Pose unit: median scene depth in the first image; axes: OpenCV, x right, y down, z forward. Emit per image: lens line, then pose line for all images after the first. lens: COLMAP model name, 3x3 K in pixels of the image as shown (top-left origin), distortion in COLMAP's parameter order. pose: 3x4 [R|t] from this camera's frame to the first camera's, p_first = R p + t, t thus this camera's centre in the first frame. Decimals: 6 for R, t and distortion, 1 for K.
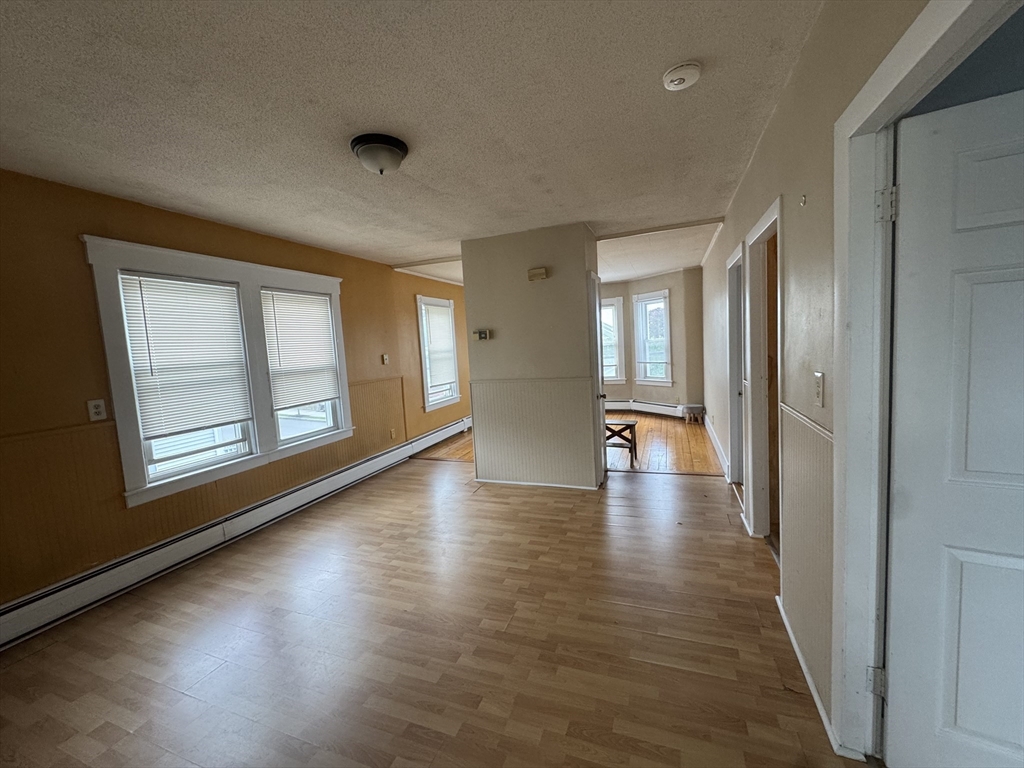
lens RADIAL K [[408.6, 0, 509.7], [0, 408.6, 381.7], [0, 0, 1]] dist [-0.004737, 0.000715]
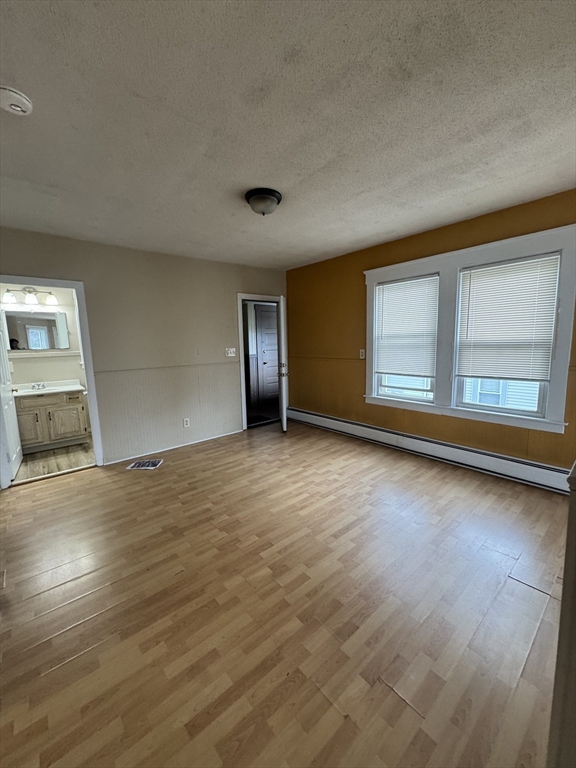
lens RADIAL K [[306.5, 0, 289.8], [0, 306.5, 383.0], [0, 0, 1]] dist [-0.004737, 0.000715]
pose [[-0.468685, 0.188139, -0.863098, 0.427040], [-0.027616, 0.973458, 0.227192, -0.098760], [0.882934, 0.130317, -0.451050, 0.982676]]
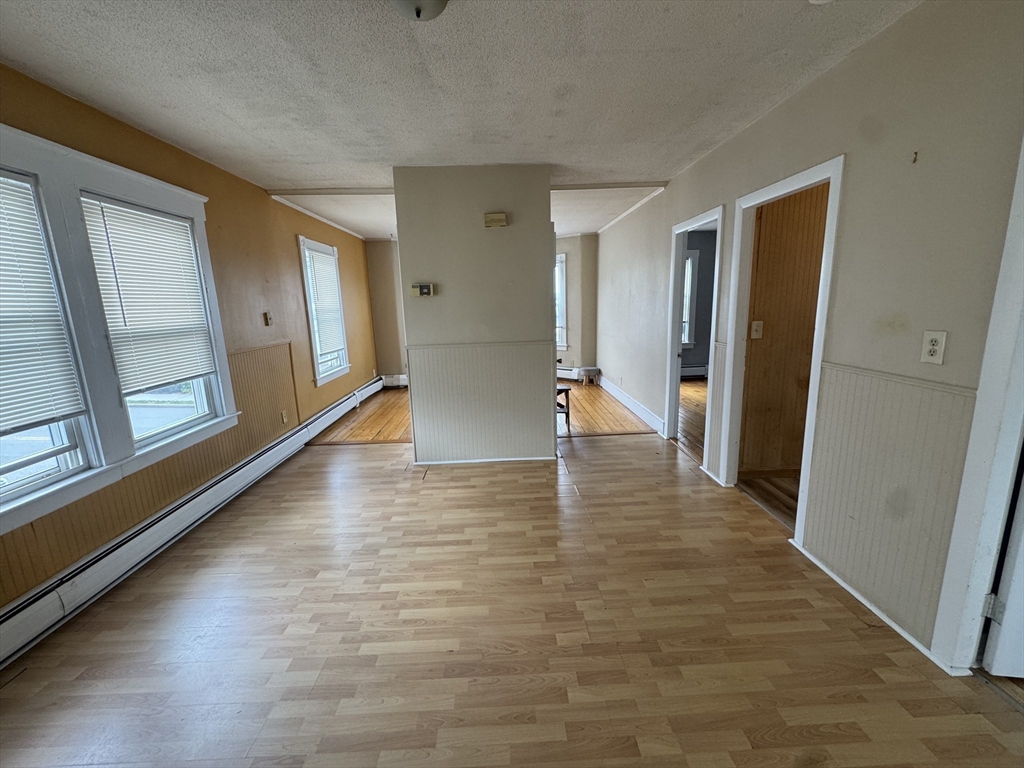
lens RADIAL K [[408.6, 0, 509.5], [0, 408.6, 382.2], [0, 0, 1]] dist [-0.004737, 0.000715]
pose [[0.922418, -0.044222, 0.383652, -0.265591], [0.011814, 0.996188, 0.086424, 0.001648], [-0.386012, -0.075186, 0.919425, 0.190080]]
